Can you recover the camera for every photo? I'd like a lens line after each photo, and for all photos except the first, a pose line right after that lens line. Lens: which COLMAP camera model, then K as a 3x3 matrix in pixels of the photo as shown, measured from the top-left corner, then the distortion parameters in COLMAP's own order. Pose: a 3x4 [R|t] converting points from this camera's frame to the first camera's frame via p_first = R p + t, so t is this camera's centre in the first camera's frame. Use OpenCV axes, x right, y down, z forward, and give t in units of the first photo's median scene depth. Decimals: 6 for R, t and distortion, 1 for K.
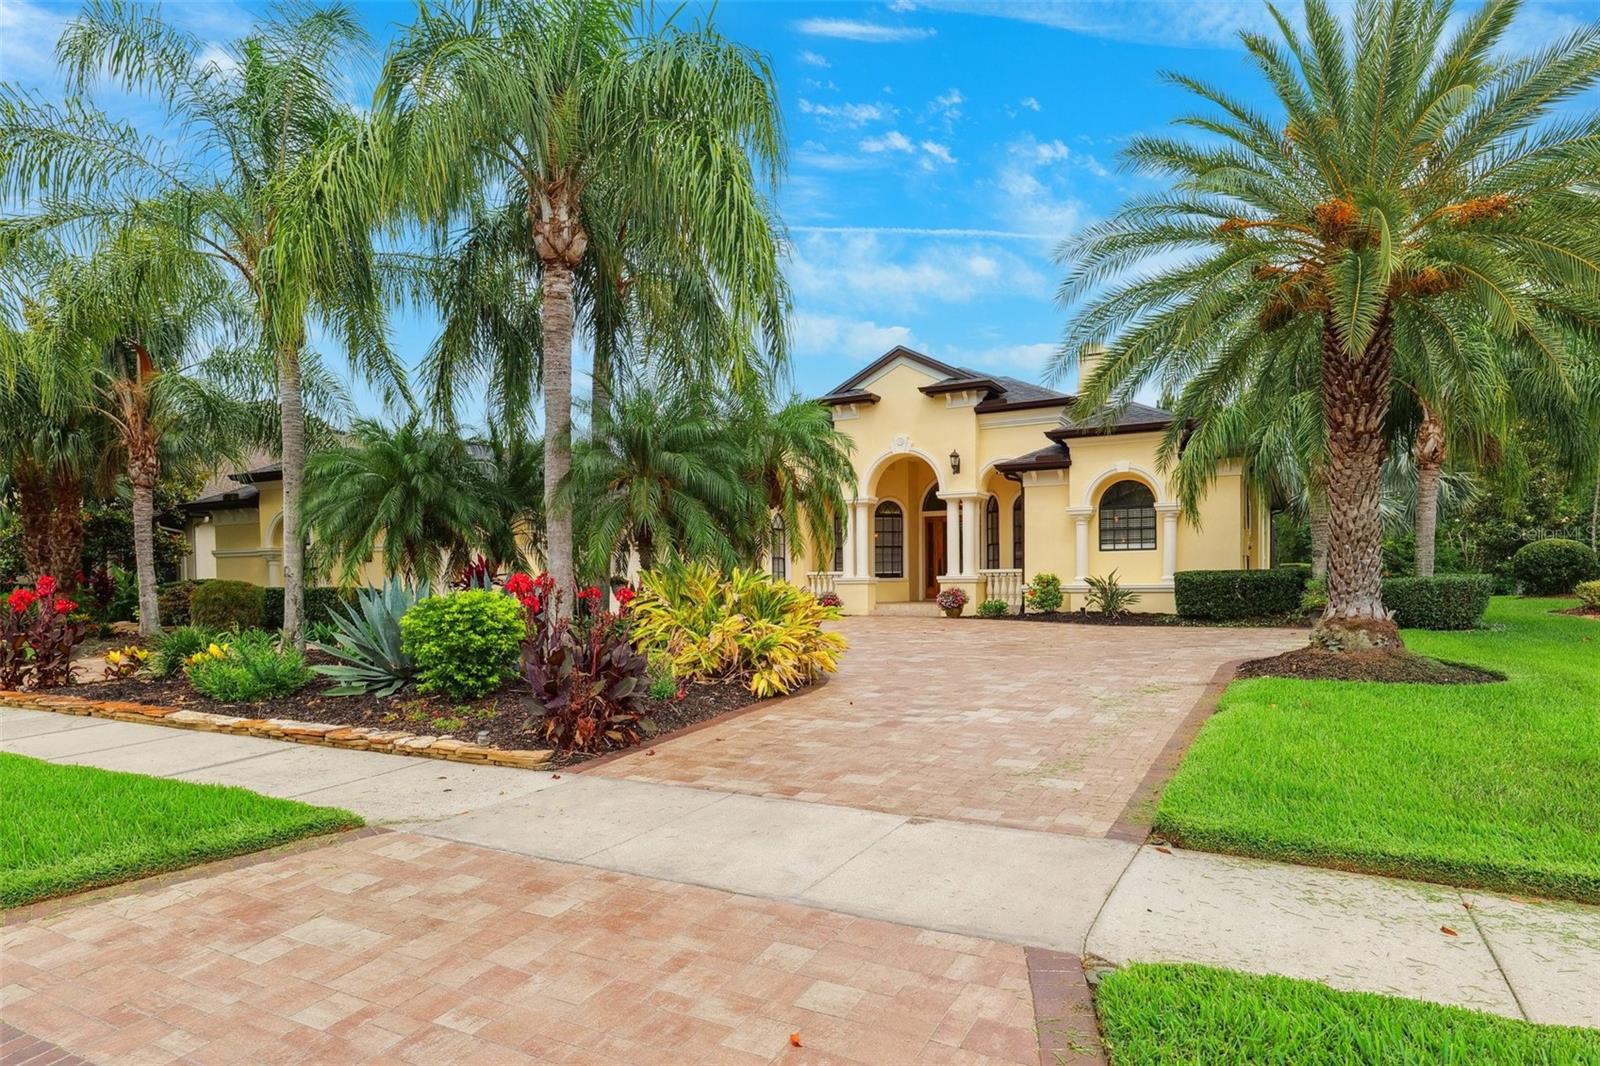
lens RADIAL K [[917.6, 0, 787.0], [0, 917.6, 584.3], [0, 0, 1]] dist [0.007333, -0.000815]
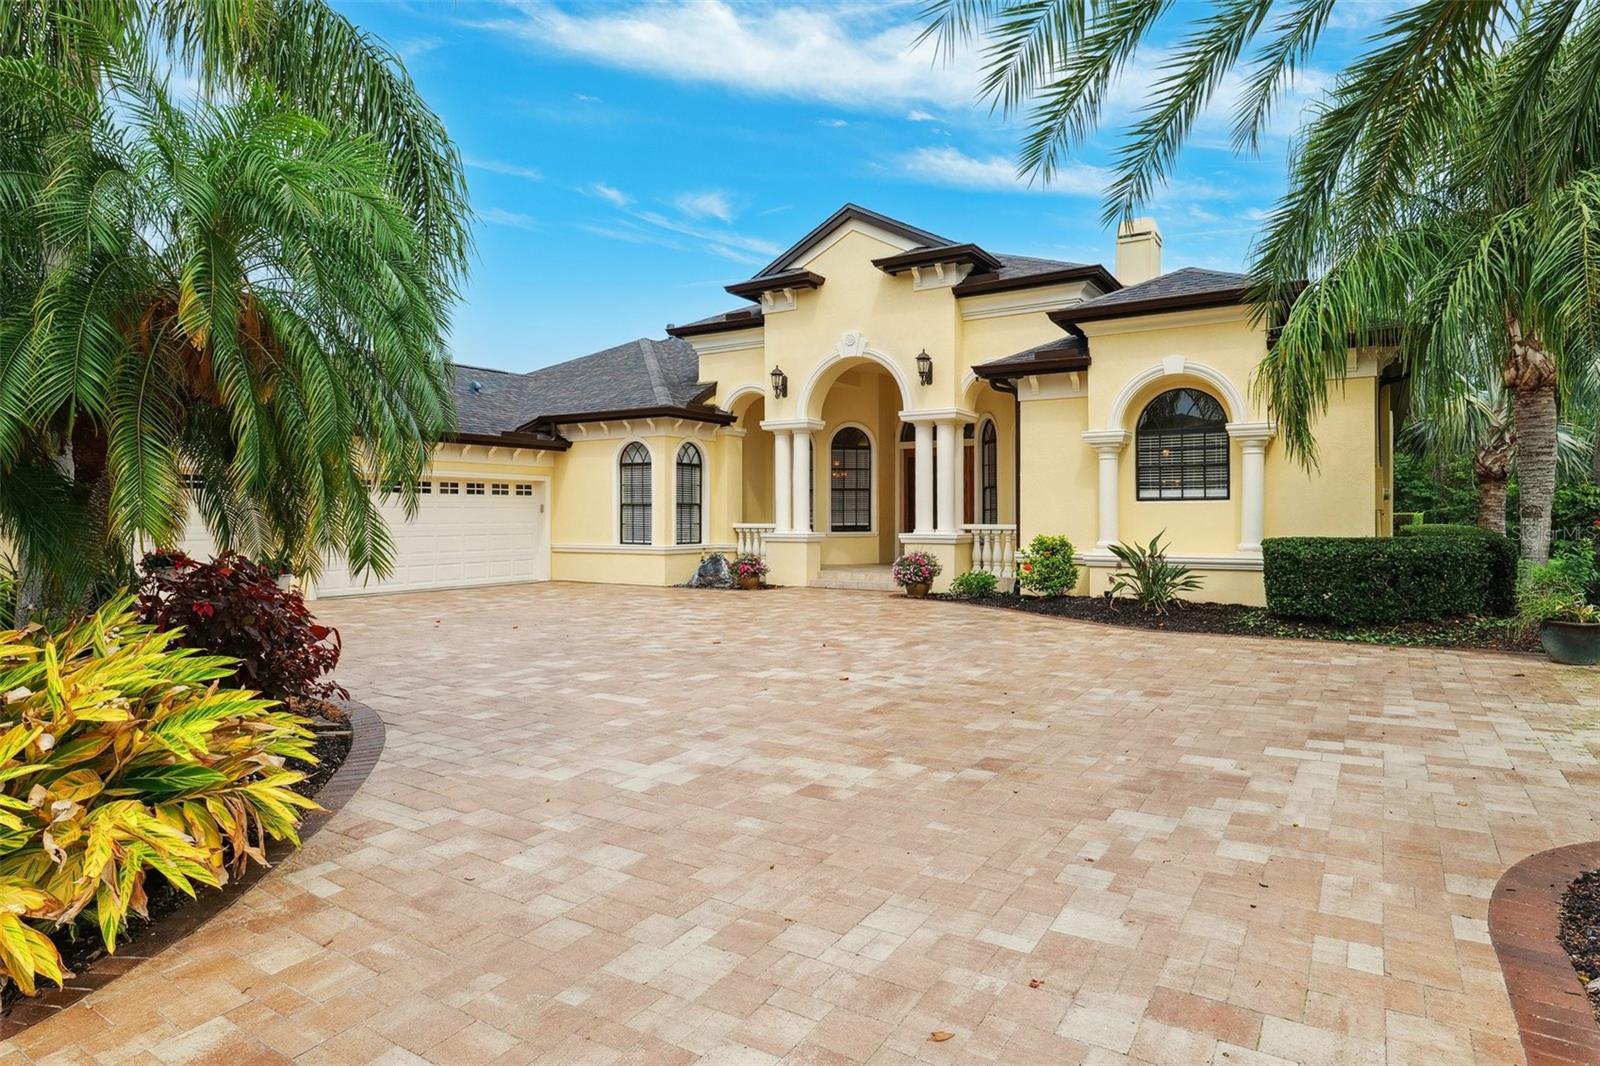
lens RADIAL K [[917.6, 0, 780.5], [0, 917.6, 505.7], [0, 0, 1]] dist [0.007333, -0.000815]
pose [[0.998187, 0.008184, -0.059636, 0.134634], [-0.009236, 0.999806, -0.017382, -0.019663], [0.059483, 0.017901, 0.998069, 0.357627]]
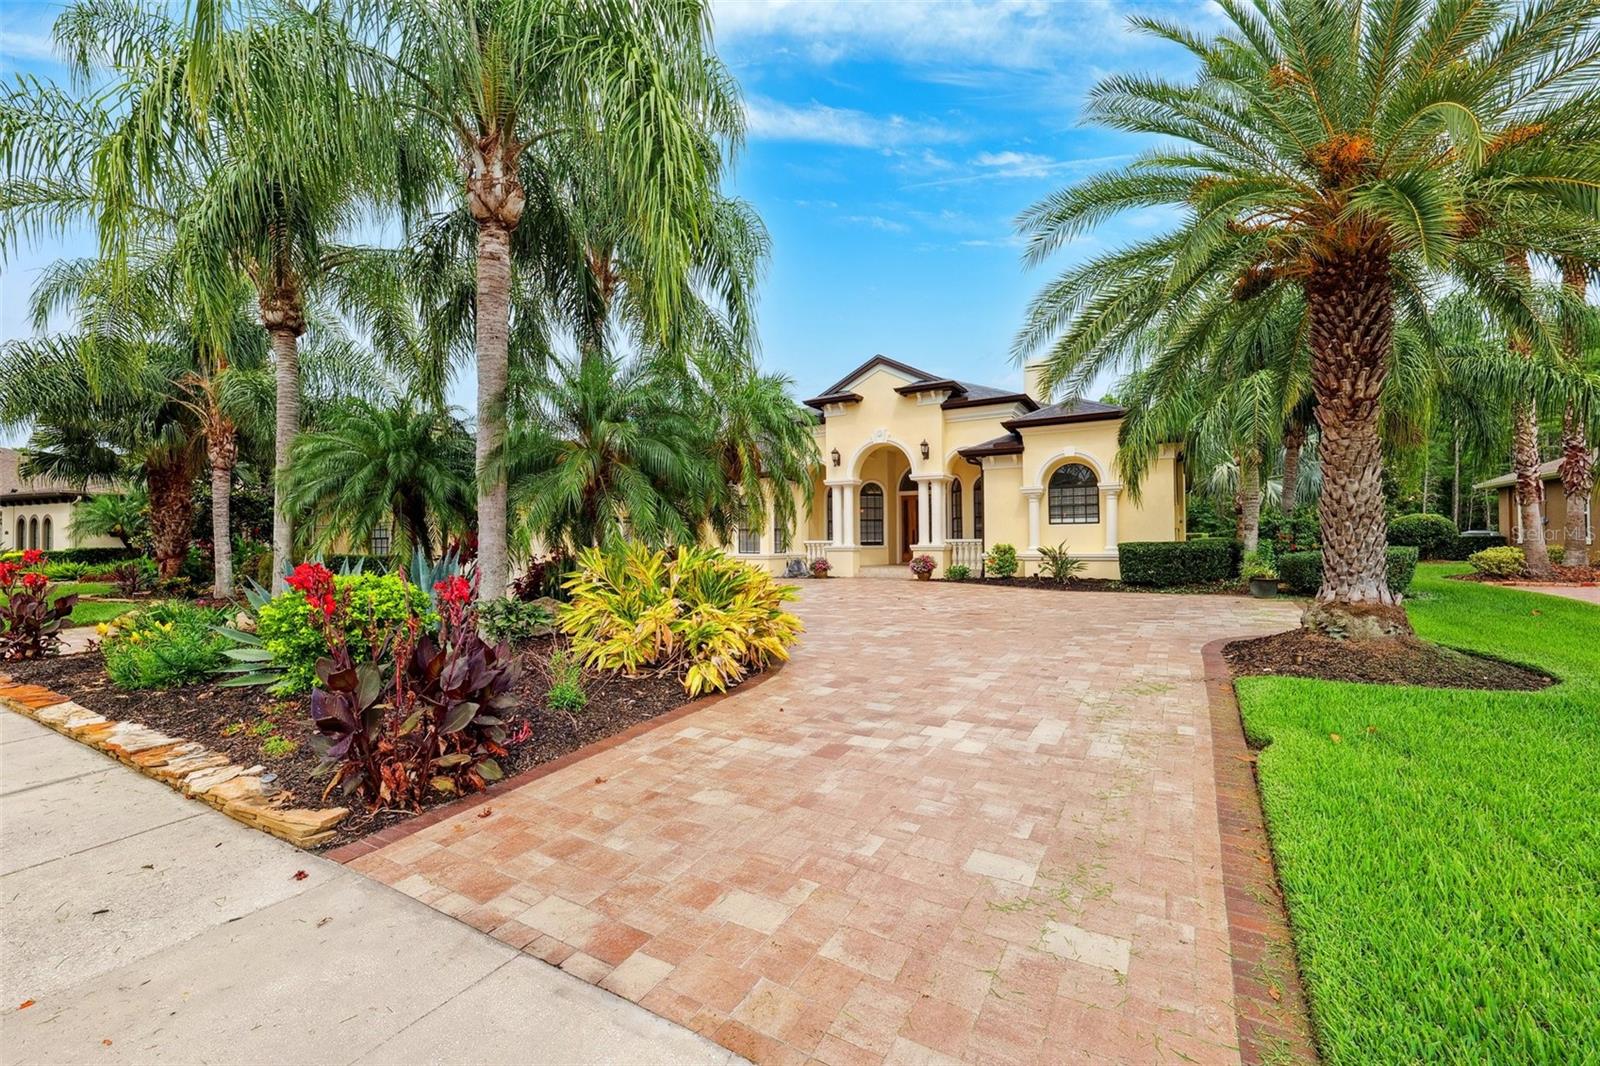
lens RADIAL K [[658.4, 0, 793.3], [0, 658.4, 521.2], [0, 0, 1]] dist [-0.006271, 0.000118]
pose [[0.999752, 0.000541, -0.022256, 0.035299], [-0.001373, 0.999300, -0.037372, -0.008826], [0.022220, 0.037393, 0.999054, 0.163081]]
